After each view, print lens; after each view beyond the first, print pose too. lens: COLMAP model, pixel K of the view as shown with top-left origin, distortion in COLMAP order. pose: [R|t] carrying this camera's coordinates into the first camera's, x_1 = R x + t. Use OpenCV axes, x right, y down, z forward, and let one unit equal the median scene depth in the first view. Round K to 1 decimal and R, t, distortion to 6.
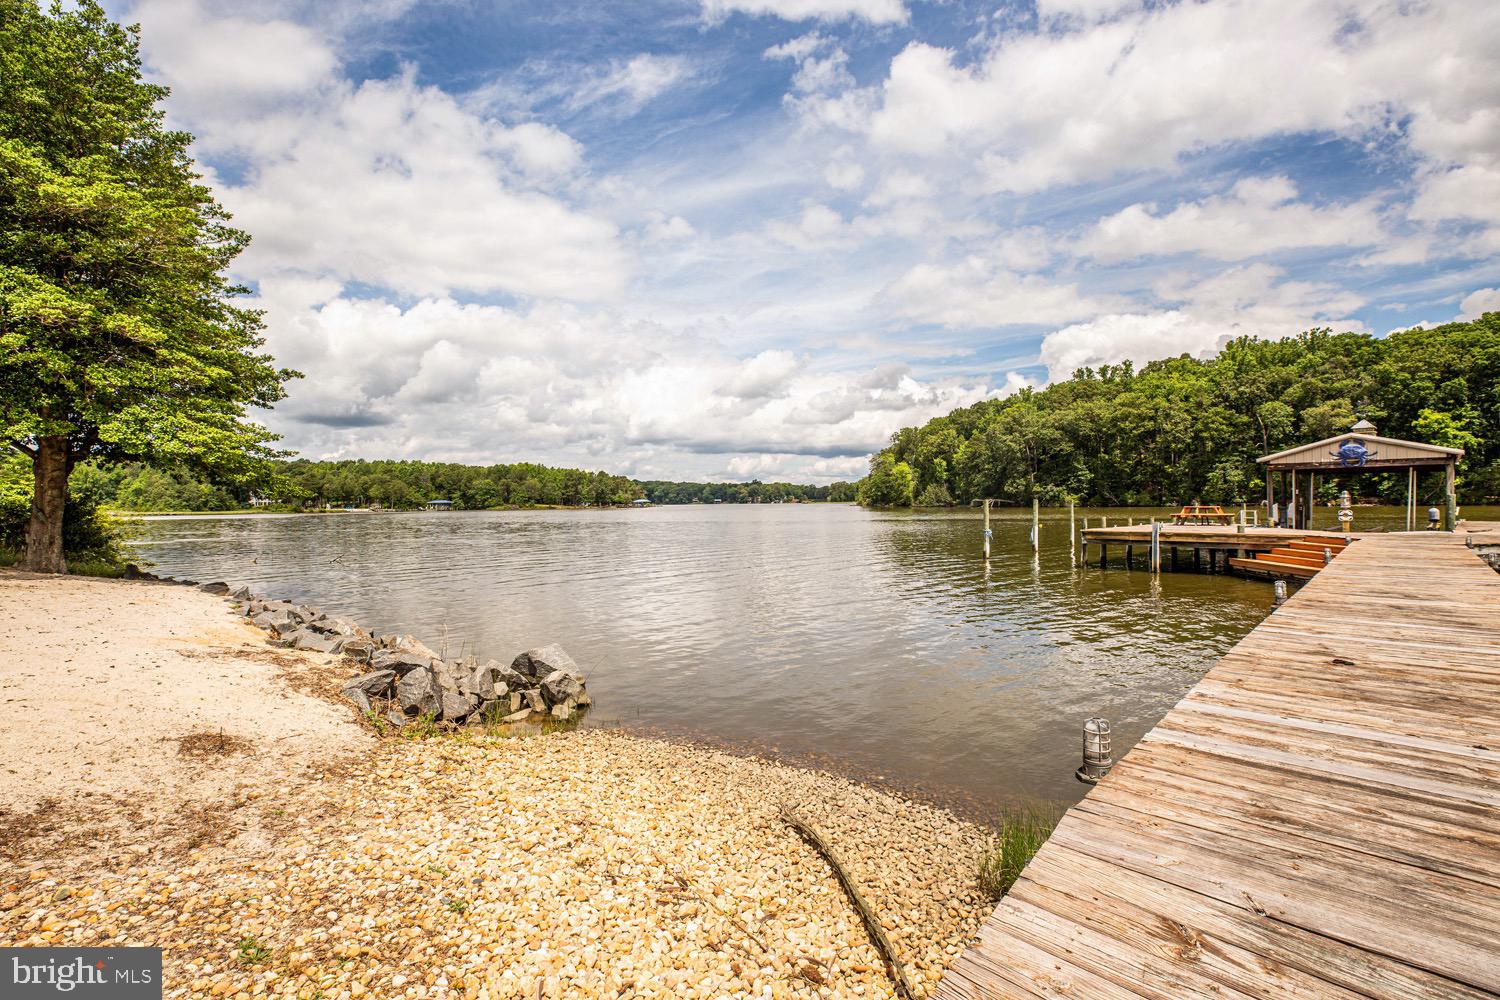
lens RADIAL K [[683.0, 0, 746.9], [0, 683.0, 498.0], [0, 0, 1]] dist [-0.044657, 0.014543]
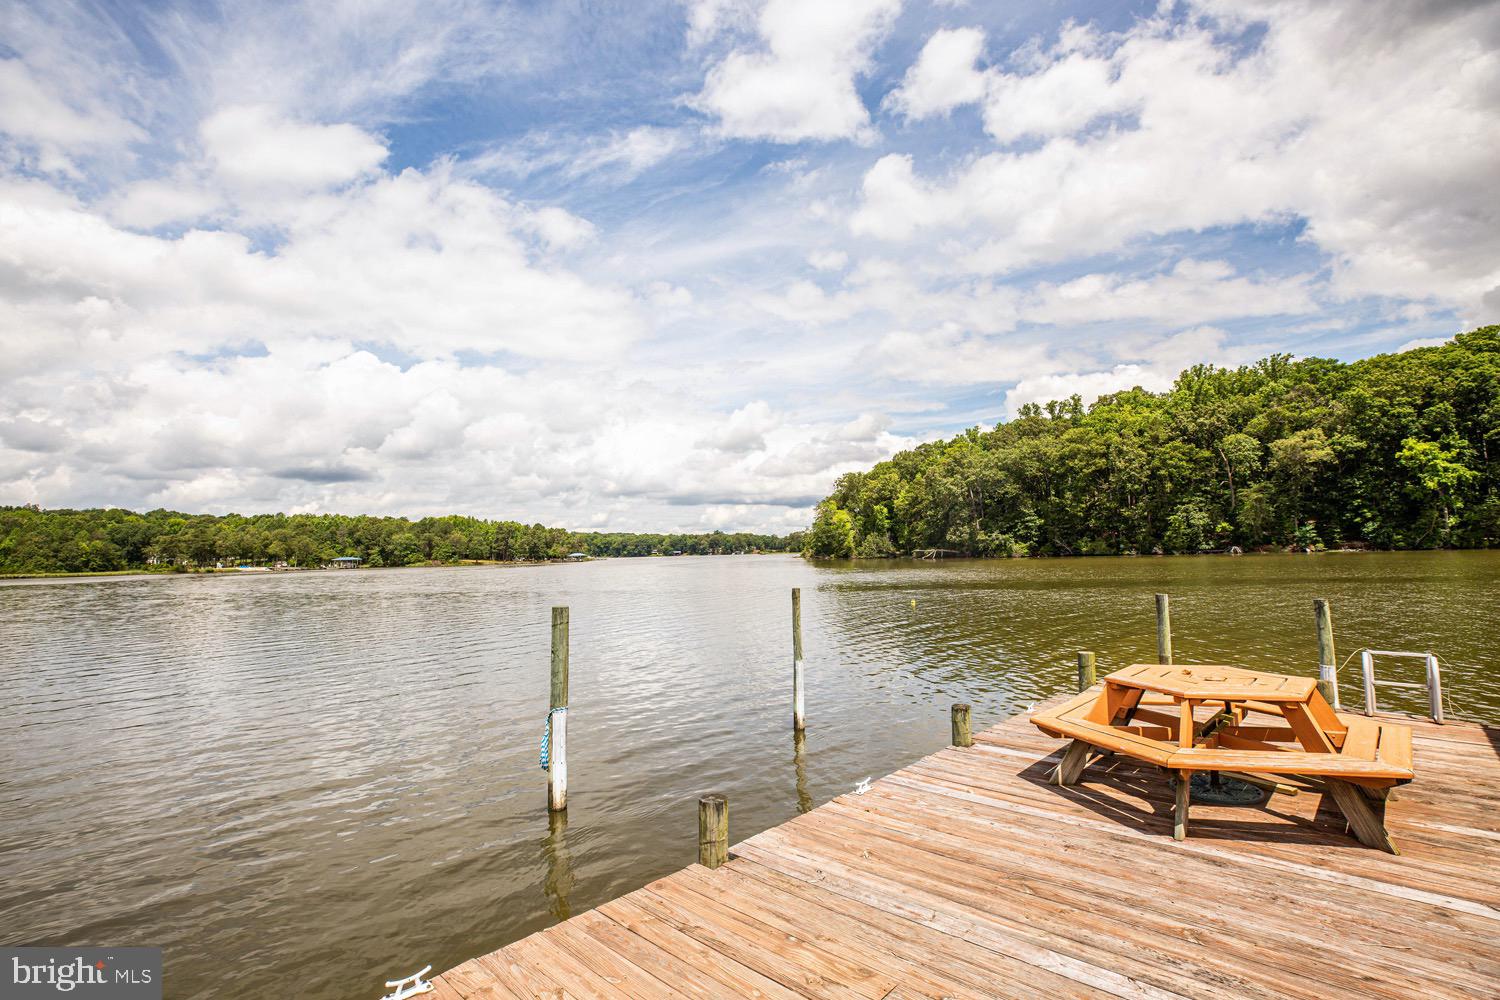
lens RADIAL K [[683.0, 0, 746.9], [0, 683.0, 498.0], [0, 0, 1]] dist [-0.044657, 0.014543]
pose [[0.999007, -0.010820, 0.043219, 0.093276], [0.013982, 0.997194, -0.073538, -0.003783], [-0.042302, 0.074069, 0.996356, 0.138023]]
